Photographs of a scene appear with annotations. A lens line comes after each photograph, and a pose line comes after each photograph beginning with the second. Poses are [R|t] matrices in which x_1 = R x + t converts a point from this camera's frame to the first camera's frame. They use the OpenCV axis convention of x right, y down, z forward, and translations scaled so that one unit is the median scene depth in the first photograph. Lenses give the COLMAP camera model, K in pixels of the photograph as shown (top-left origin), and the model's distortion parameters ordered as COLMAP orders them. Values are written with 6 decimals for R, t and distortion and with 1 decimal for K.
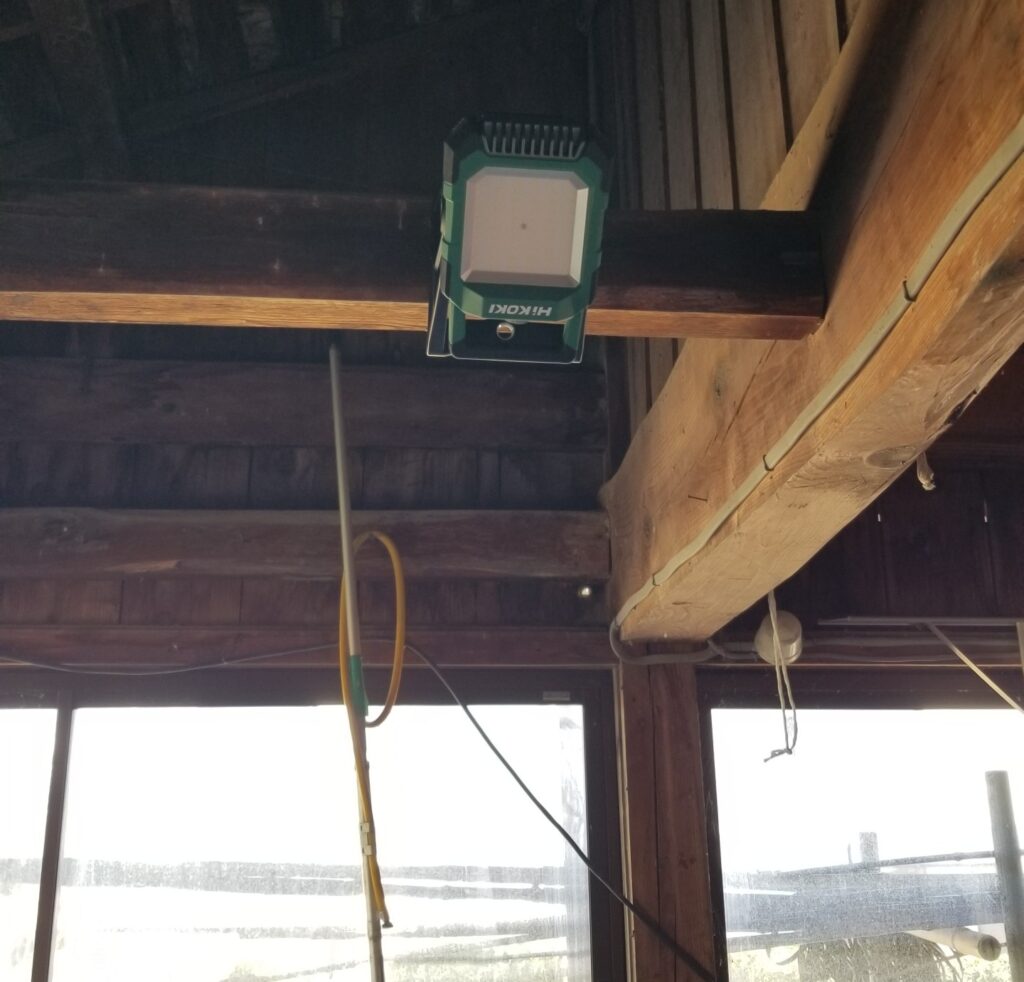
lens RADIAL K [[1287.9, 0, 512.0], [0, 1287.9, 491.0], [0, 0, 1]] dist [0.004090, 0.003312]
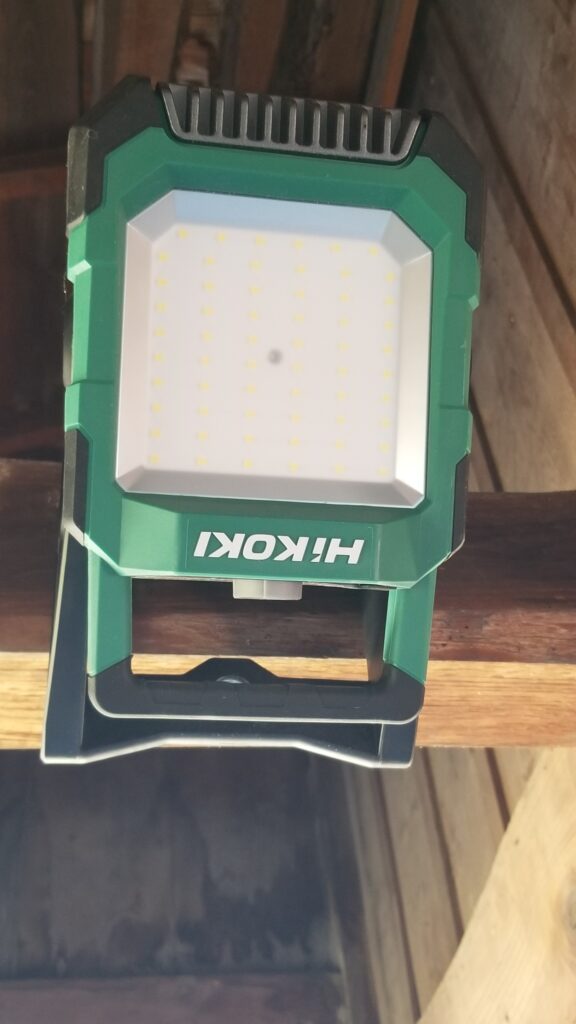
lens RADIAL K [[1266.8, 0, 288.0], [0, 1266.8, 512.0], [0, 0, 1]] dist [0.004814, 0.002833]
pose [[0.996265, -0.036423, 0.078286, -0.019125], [0.068270, 0.887385, -0.455947, 0.015586], [-0.052863, 0.459589, 0.886557, 0.673432]]
